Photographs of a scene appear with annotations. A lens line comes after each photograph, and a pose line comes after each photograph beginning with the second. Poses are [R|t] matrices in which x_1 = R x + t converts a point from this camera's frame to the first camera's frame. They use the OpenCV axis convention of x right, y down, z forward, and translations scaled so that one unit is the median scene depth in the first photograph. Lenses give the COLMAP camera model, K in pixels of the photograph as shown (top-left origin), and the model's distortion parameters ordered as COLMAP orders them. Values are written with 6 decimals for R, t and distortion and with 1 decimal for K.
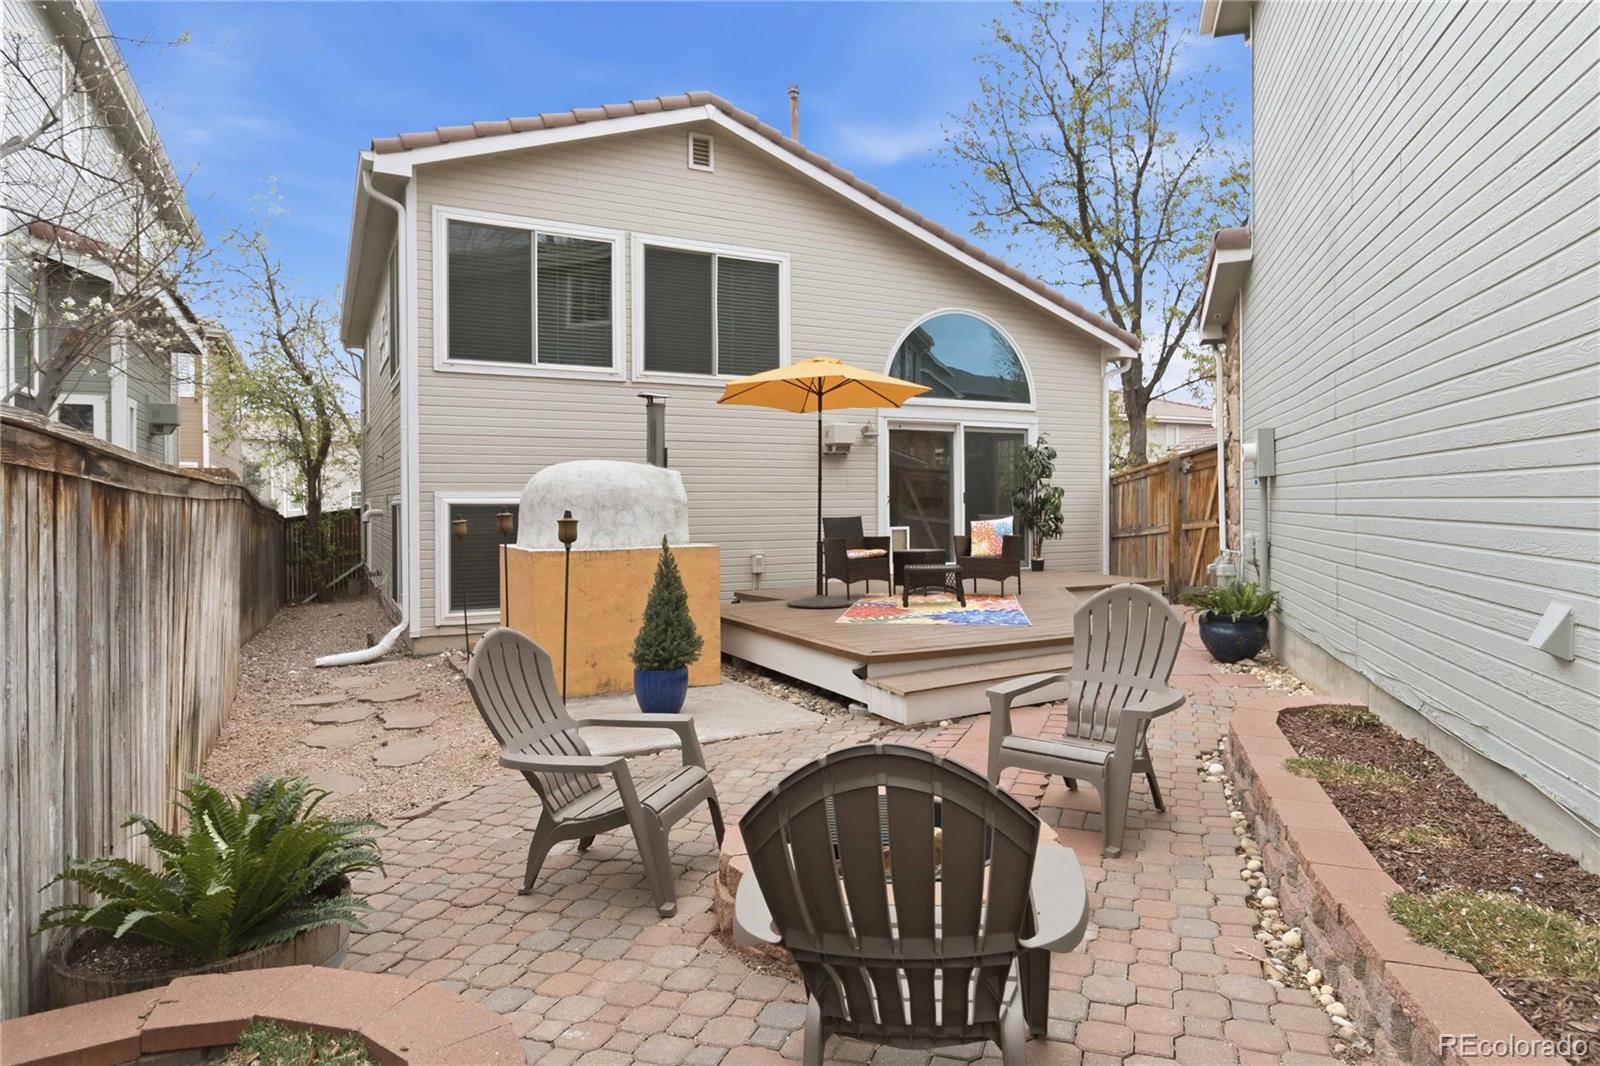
lens RADIAL K [[919.1, 0, 766.8], [0, 919.1, 517.4], [0, 0, 1]] dist [0.004745, 0.001305]
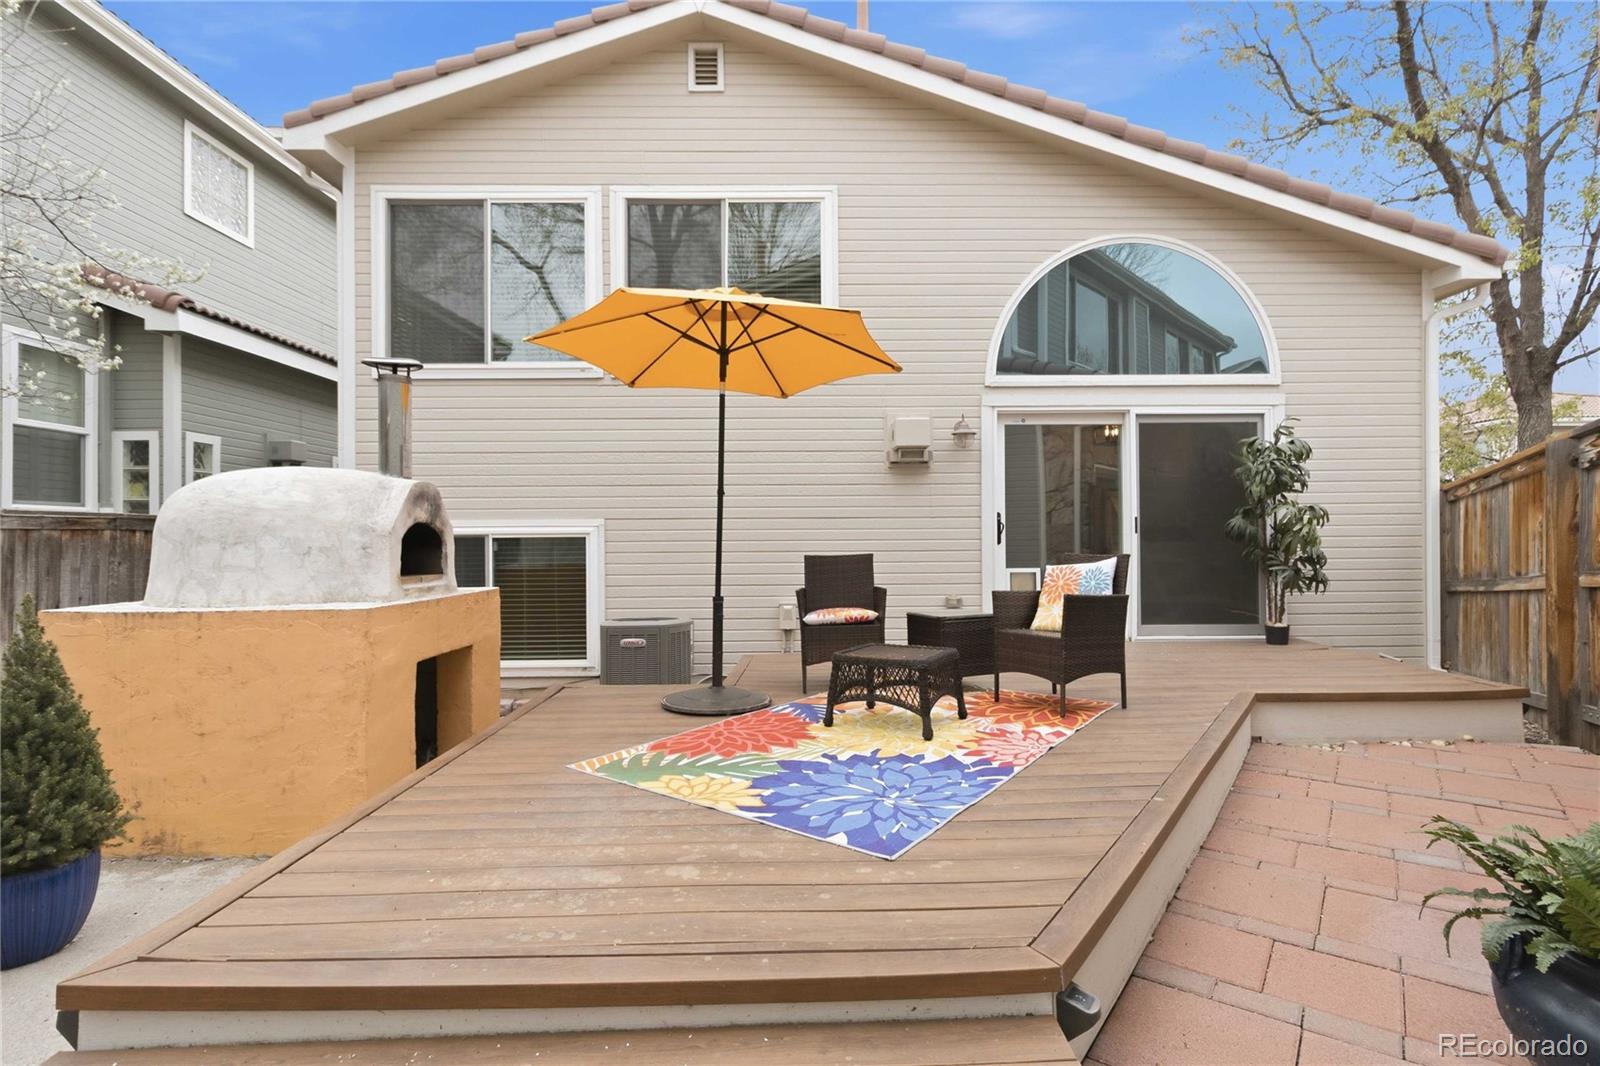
lens RADIAL K [[744.4, 0, 799.9], [0, 744.4, 538.5], [0, 0, 1]] dist [0.009523, -0.001048]
pose [[0.901024, 0.001143, -0.433768, 0.273677], [-0.005751, 0.999940, -0.009311, -0.006624], [0.433731, 0.010884, 0.900977, 0.504937]]
